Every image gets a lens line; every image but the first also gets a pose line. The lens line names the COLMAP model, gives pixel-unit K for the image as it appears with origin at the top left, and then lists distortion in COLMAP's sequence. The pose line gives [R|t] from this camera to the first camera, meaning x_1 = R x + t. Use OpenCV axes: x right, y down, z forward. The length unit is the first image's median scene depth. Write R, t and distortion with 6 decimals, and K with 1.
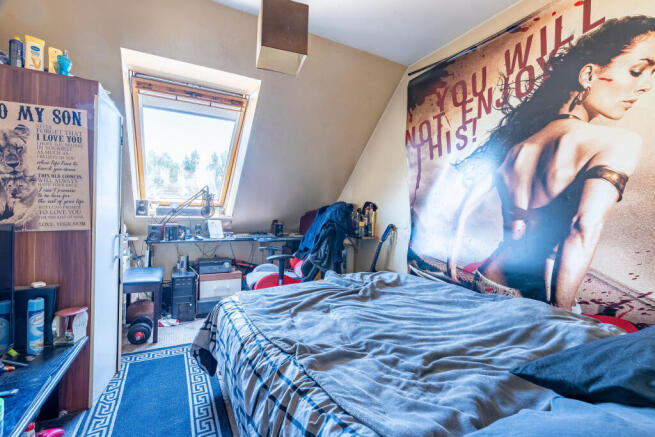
lens RADIAL K [[306.1, 0, 330.6], [0, 306.1, 201.8], [0, 0, 1]] dist [-0.000617, 0.000106]
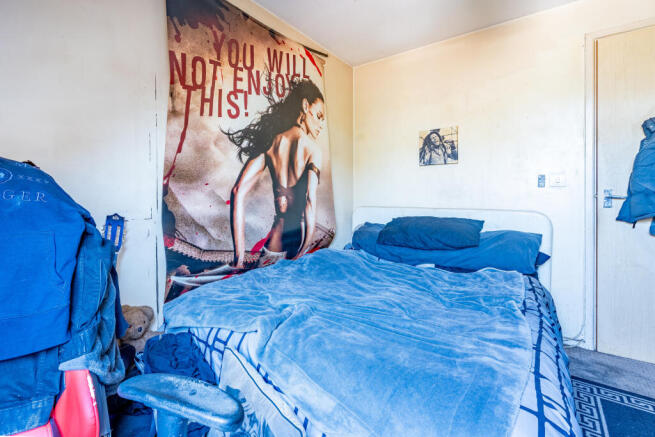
lens RADIAL K [[306.1, 0, 330.6], [0, 306.1, 201.8], [0, 0, 1]] dist [-0.000617, 0.000106]
pose [[-0.438116, -0.011996, 0.898838, -0.532533], [-0.009922, 0.999915, 0.008509, 0.063224], [-0.898864, -0.005191, -0.438198, 1.241779]]
